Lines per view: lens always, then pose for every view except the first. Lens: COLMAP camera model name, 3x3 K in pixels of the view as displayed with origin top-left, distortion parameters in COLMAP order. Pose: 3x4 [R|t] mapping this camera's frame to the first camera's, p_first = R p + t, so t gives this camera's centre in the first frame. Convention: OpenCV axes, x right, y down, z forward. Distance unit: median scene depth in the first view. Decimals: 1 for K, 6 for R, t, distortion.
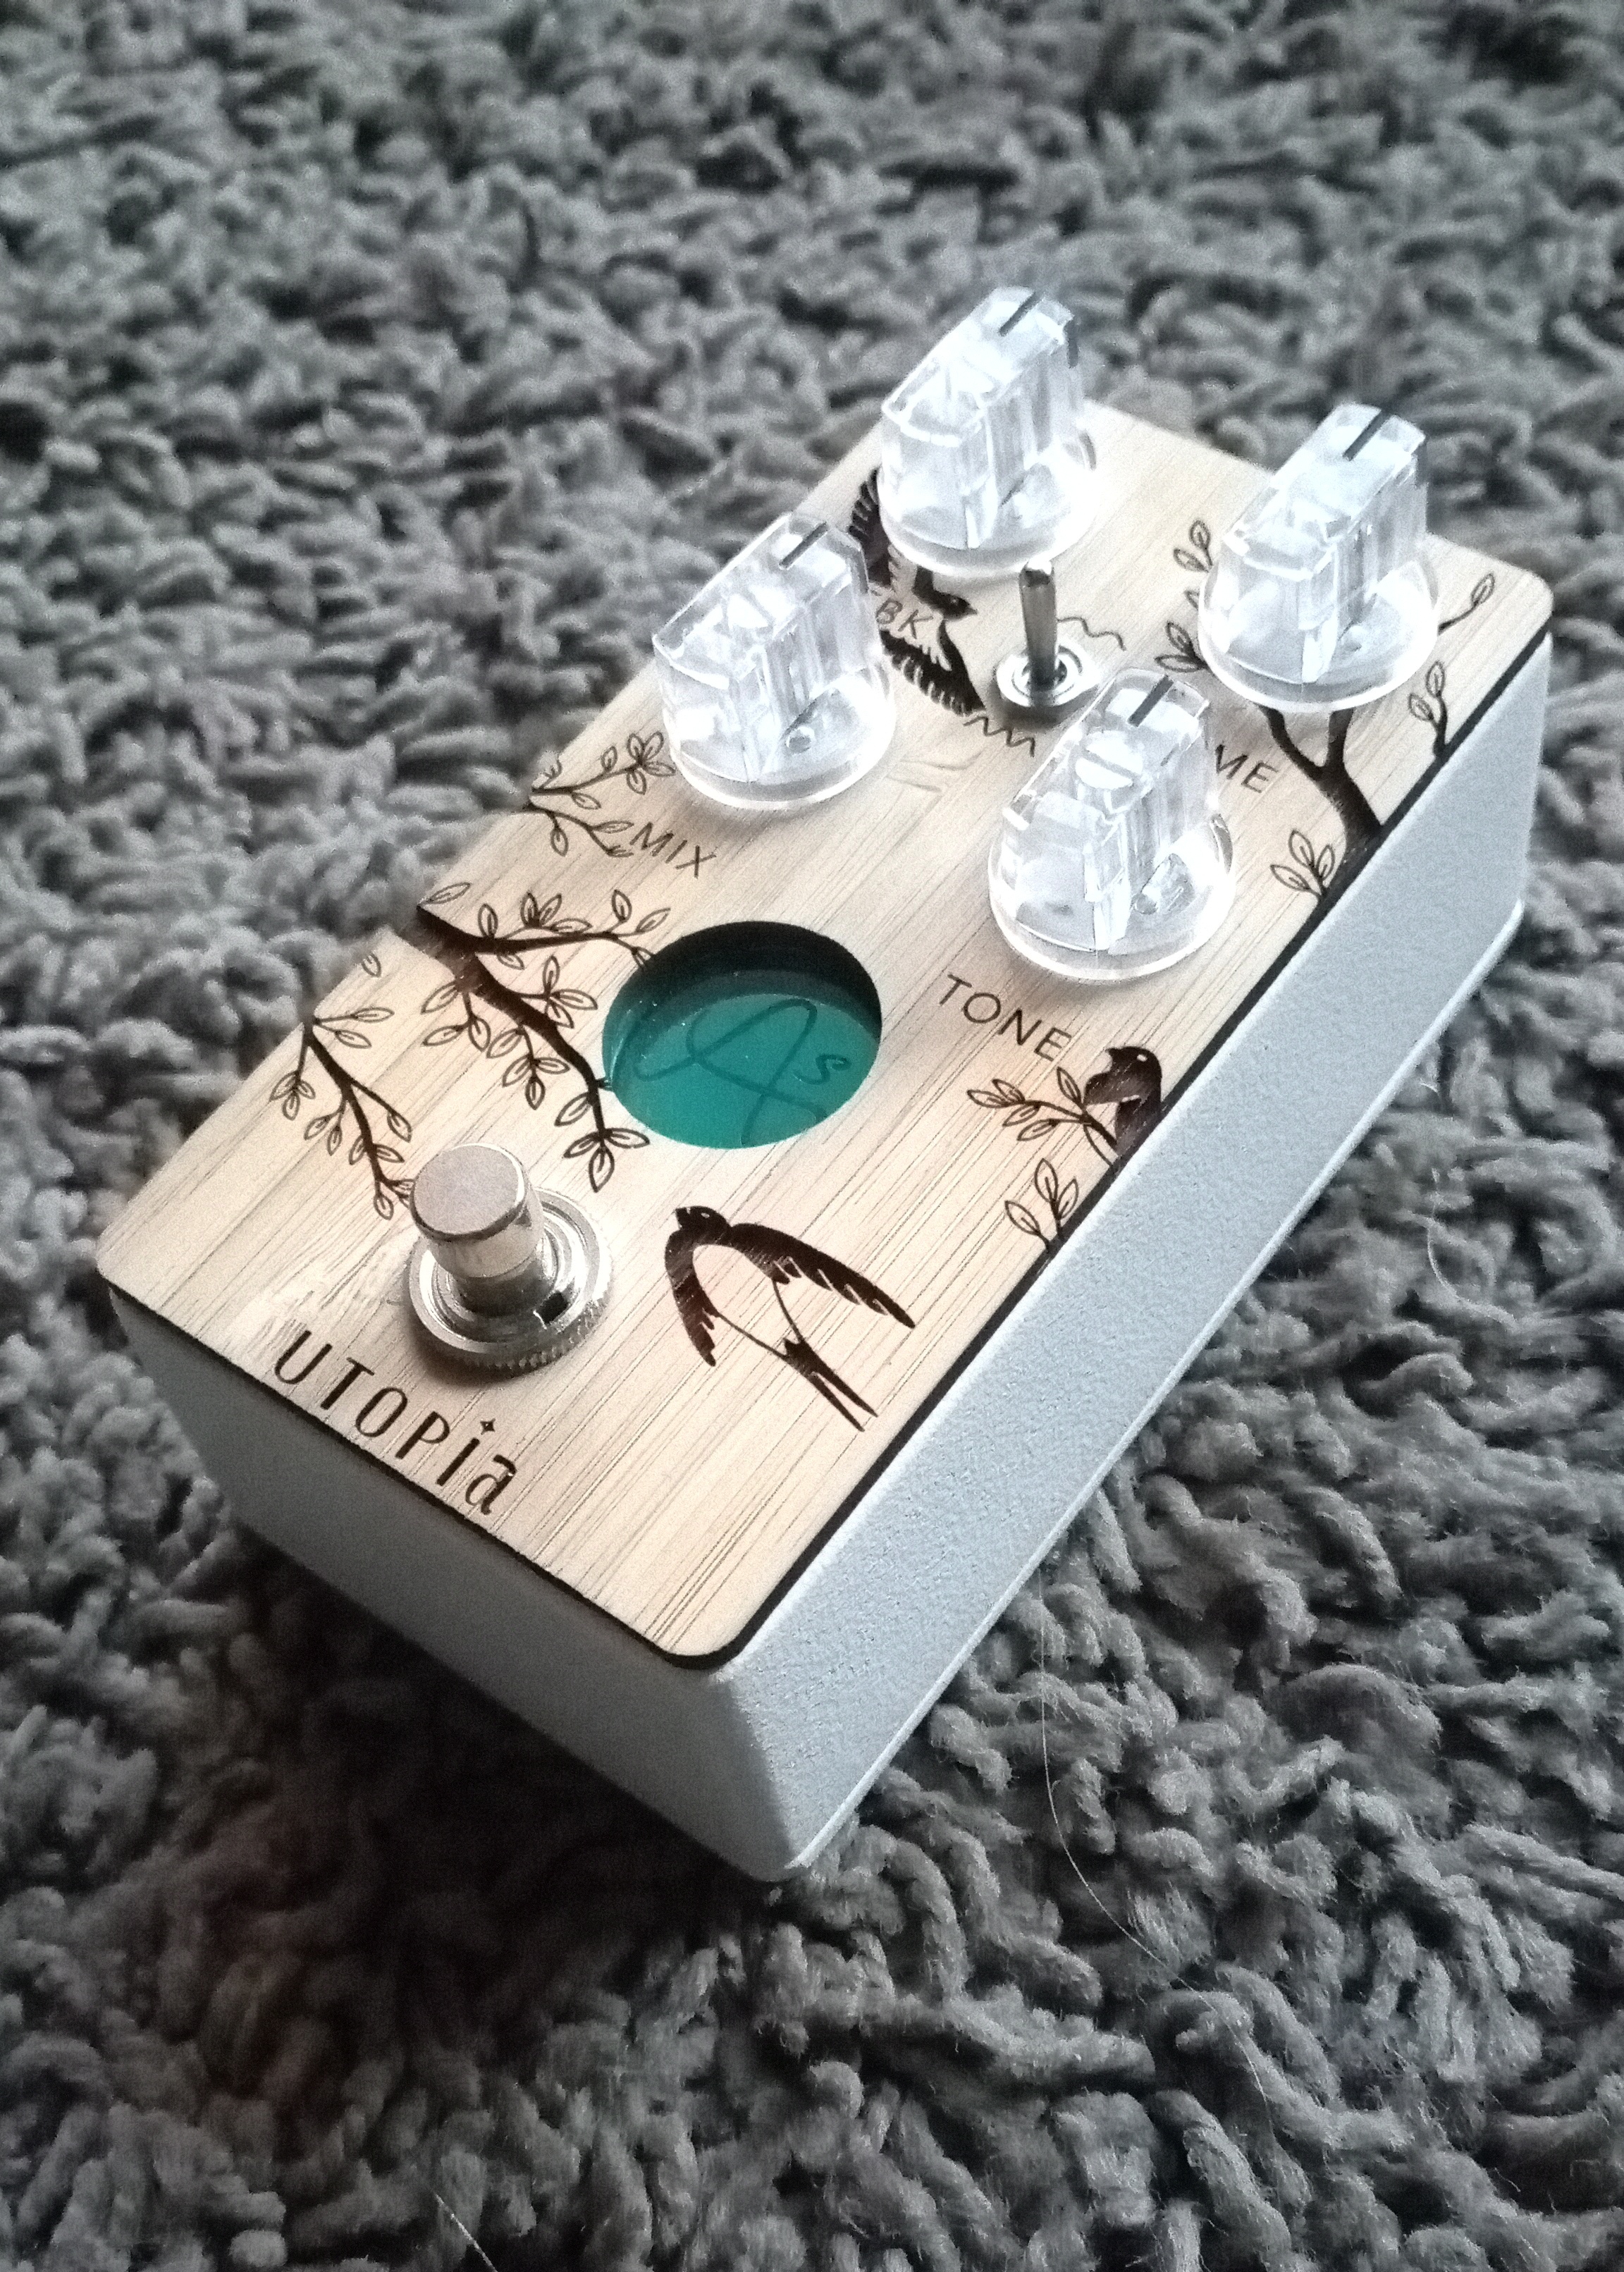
lens RADIAL K [[2922.5, 0, 807.2], [0, 2922.5, 1141.0], [0, 0, 1]] dist [0.060793, 0.000000]
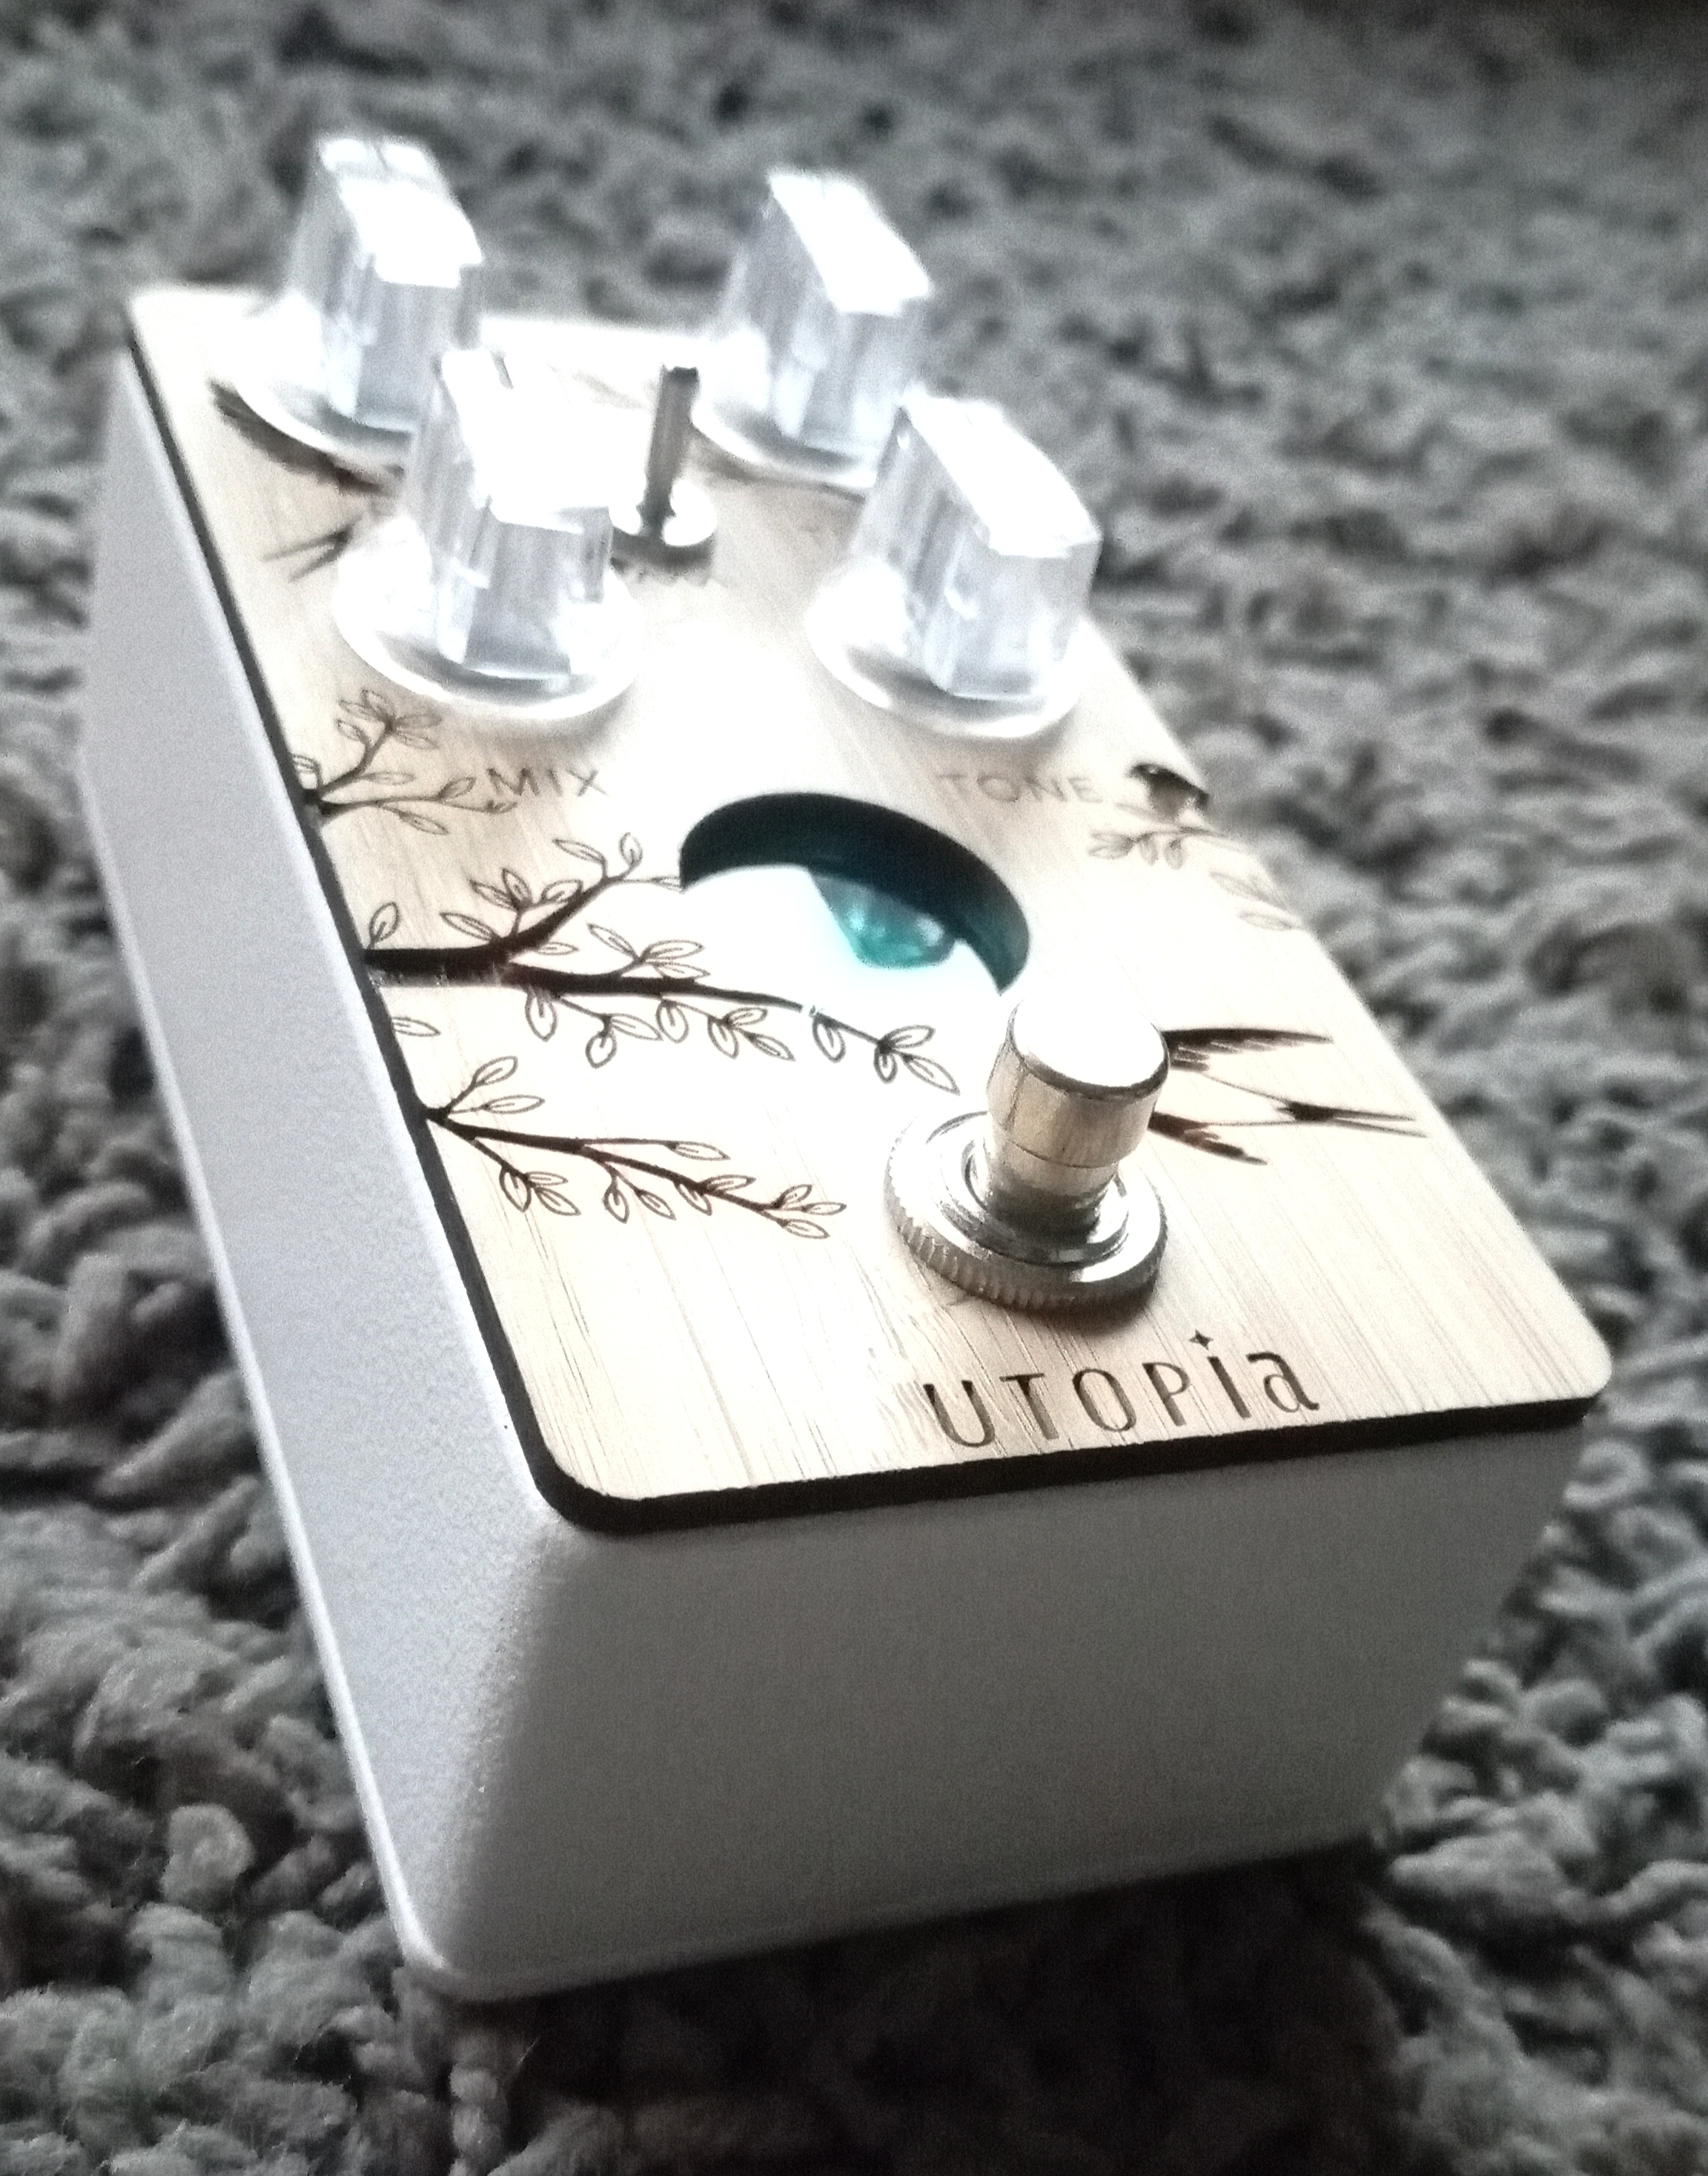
lens RADIAL K [[2912.7, 0, 847.7], [0, 2912.7, 1082.1], [0, 0, 1]] dist [0.087610, 0.000000]
pose [[0.453262, -0.313249, 0.834523, -0.682164], [0.484730, 0.872308, 0.064156, -0.045400], [-0.748057, 0.375439, 0.547226, 0.587704]]
